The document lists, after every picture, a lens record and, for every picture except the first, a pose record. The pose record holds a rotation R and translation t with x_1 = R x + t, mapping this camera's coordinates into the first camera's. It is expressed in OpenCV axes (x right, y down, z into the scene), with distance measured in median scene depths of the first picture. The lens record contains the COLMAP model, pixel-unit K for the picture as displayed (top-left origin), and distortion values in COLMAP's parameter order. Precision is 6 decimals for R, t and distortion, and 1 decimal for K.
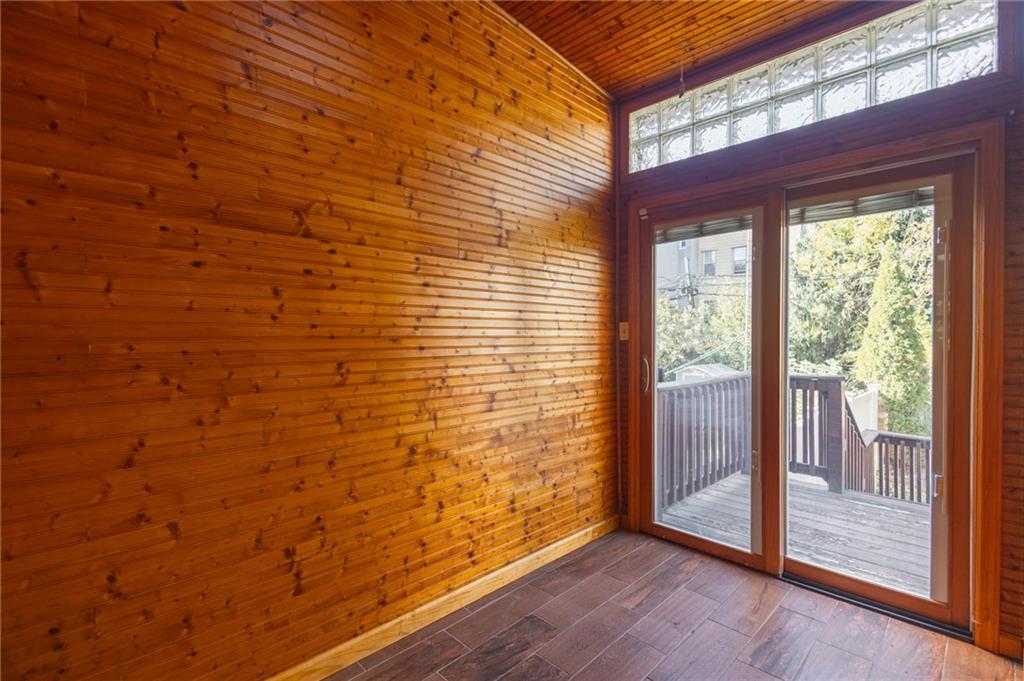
lens RADIAL K [[478.4, 0, 511.0], [0, 478.4, 335.4], [0, 0, 1]] dist [0.000801, -0.000203]
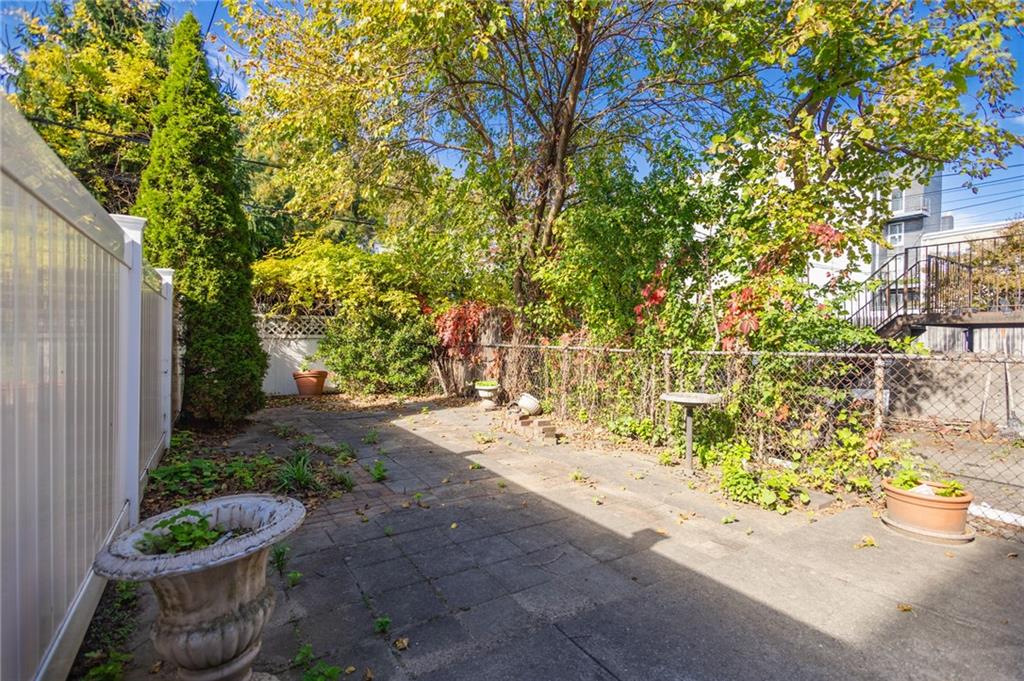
lens RADIAL K [[478.4, 0, 511.0], [0, 478.4, 335.4], [0, 0, 1]] dist [0.000801, -0.000203]
pose [[0.227838, -0.000010, 0.973699, 0.366653], [-0.000058, 1.000000, 0.000024, 0.167422], [-0.973699, -0.000062, 0.227838, 0.549761]]
